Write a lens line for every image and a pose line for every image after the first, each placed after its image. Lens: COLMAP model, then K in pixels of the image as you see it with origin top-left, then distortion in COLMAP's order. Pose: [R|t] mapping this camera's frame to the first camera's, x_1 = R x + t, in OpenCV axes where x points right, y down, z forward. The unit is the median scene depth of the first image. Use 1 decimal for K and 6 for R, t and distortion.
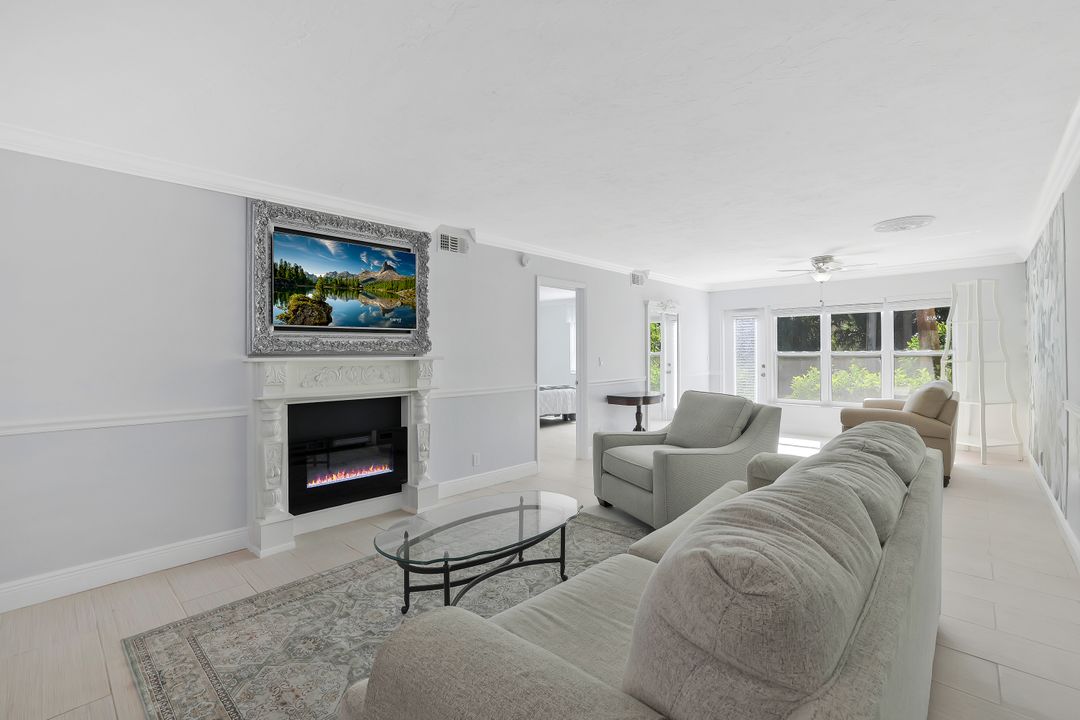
lens RADIAL K [[475.6, 0, 542.2], [0, 475.6, 355.4], [0, 0, 1]] dist [-0.021086, 0.004206]
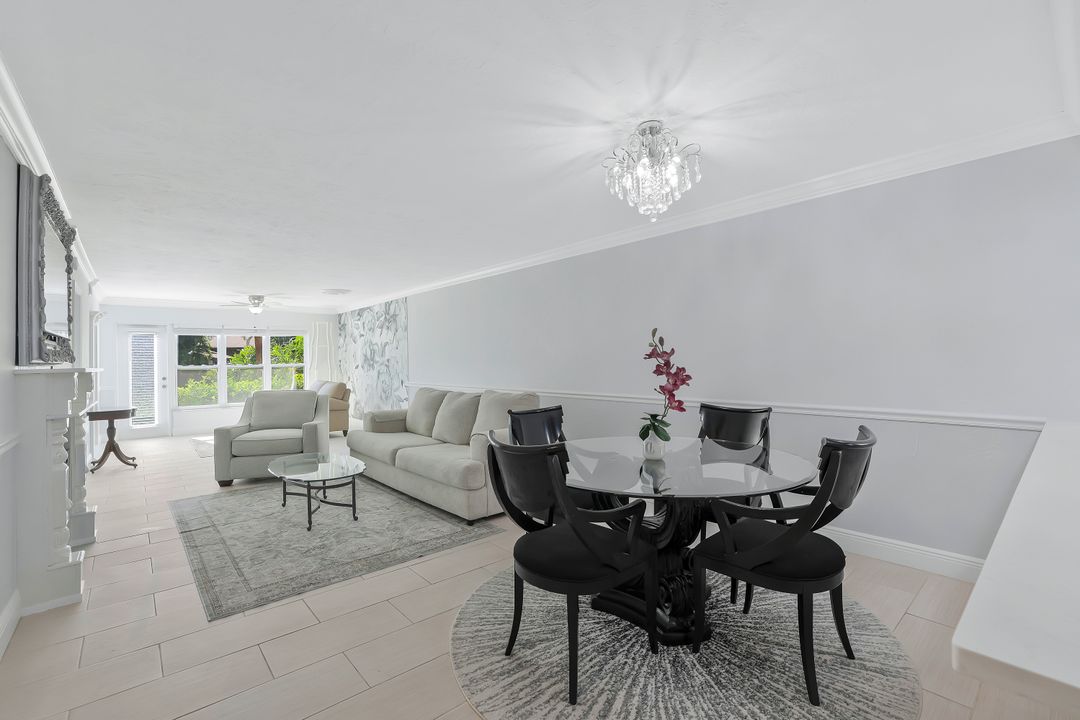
lens RADIAL K [[475.6, 0, 528.5], [0, 475.6, 356.1], [0, 0, 1]] dist [-0.021086, 0.004206]
pose [[0.114544, 0.016331, 0.993284, -0.544707], [0.023356, 0.999544, -0.019127, 0.011100], [-0.993144, 0.025390, 0.114111, 0.037970]]
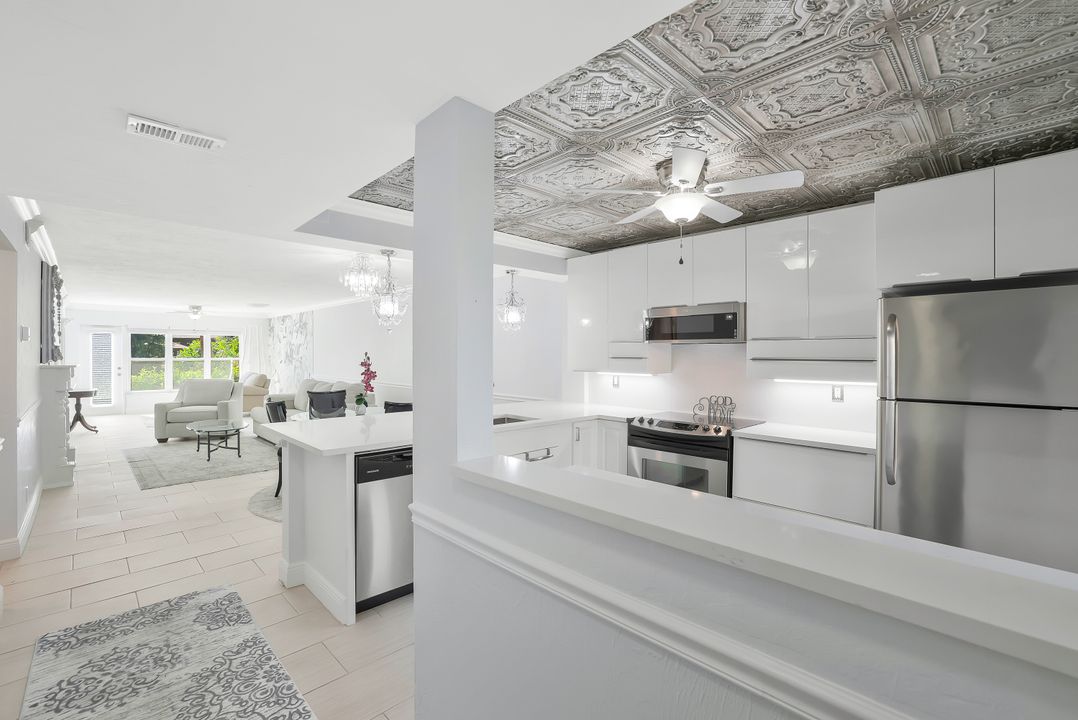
lens RADIAL K [[474.7, 0, 533.9], [0, 474.7, 362.7], [0, 0, 1]] dist [-0.021086, 0.004206]
pose [[0.049536, -0.006077, 0.998754, -0.874965], [0.001142, 0.999981, 0.006027, -0.000749], [-0.998772, 0.000842, 0.049542, -0.285908]]
